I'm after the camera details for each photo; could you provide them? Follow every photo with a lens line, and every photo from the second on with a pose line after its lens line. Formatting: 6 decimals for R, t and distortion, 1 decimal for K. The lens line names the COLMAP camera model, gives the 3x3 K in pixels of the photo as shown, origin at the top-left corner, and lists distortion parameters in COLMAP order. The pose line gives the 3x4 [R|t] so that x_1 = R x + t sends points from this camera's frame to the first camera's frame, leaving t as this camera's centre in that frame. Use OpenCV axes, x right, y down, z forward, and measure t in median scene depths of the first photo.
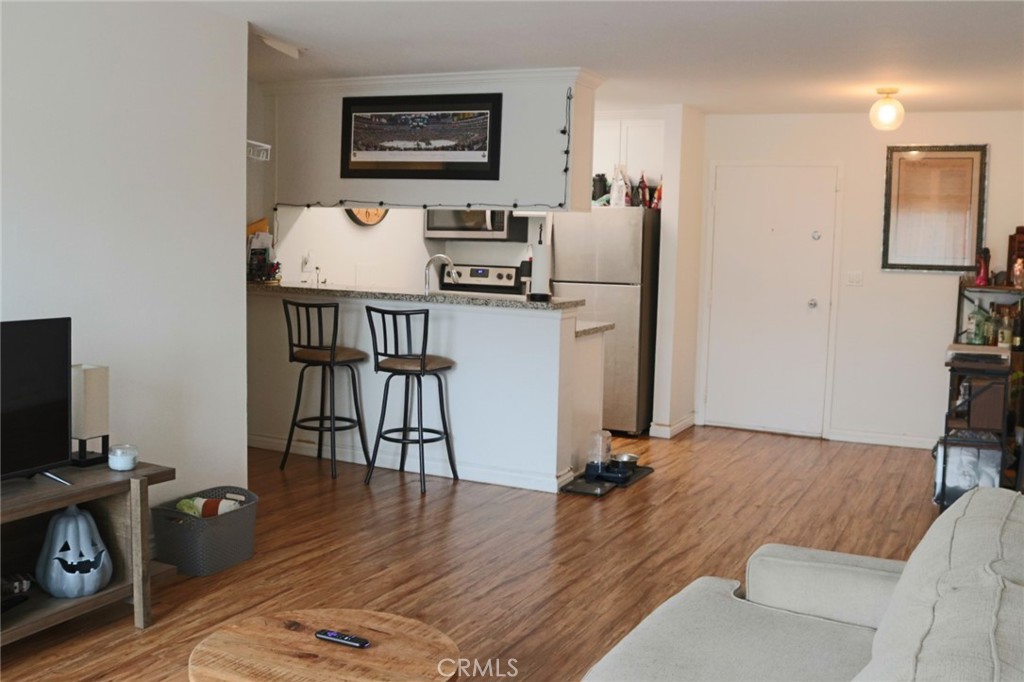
lens RADIAL K [[1020.8, 0, 510.9], [0, 1020.8, 343.1], [0, 0, 1]] dist [-0.129275, 0.000000]
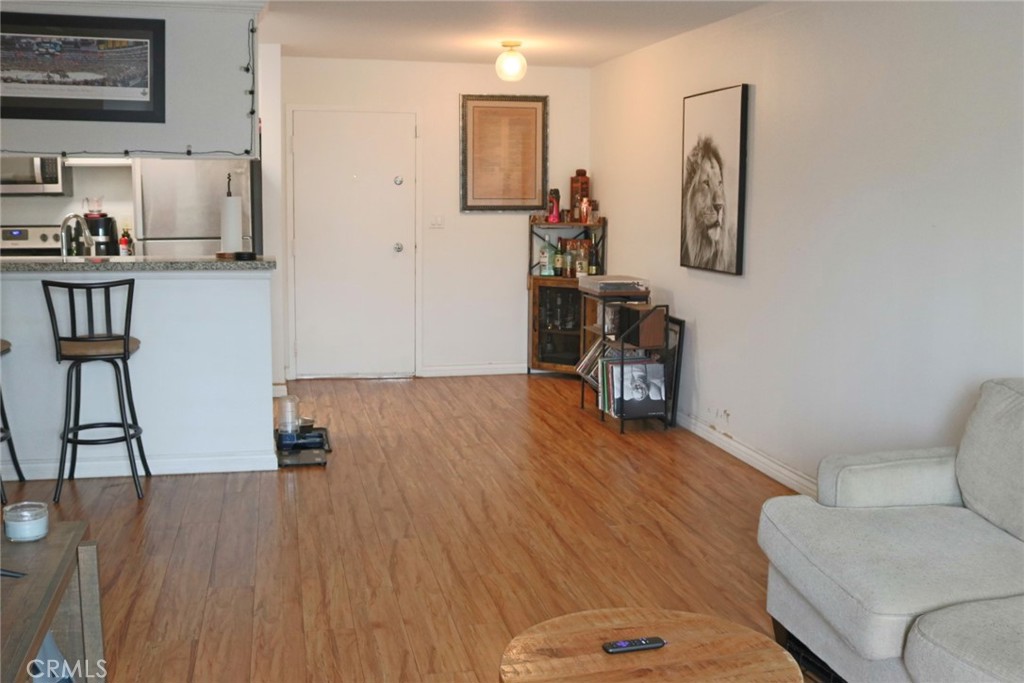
lens RADIAL K [[1007.4, 0, 511.0], [0, 1007.4, 340.9], [0, 0, 1]] dist [-0.085509, 0.000000]
pose [[0.766482, -0.109591, 0.632847, -0.327529], [0.075547, 0.993878, 0.080612, -0.022538], [-0.637807, -0.013978, 0.770069, 0.164153]]
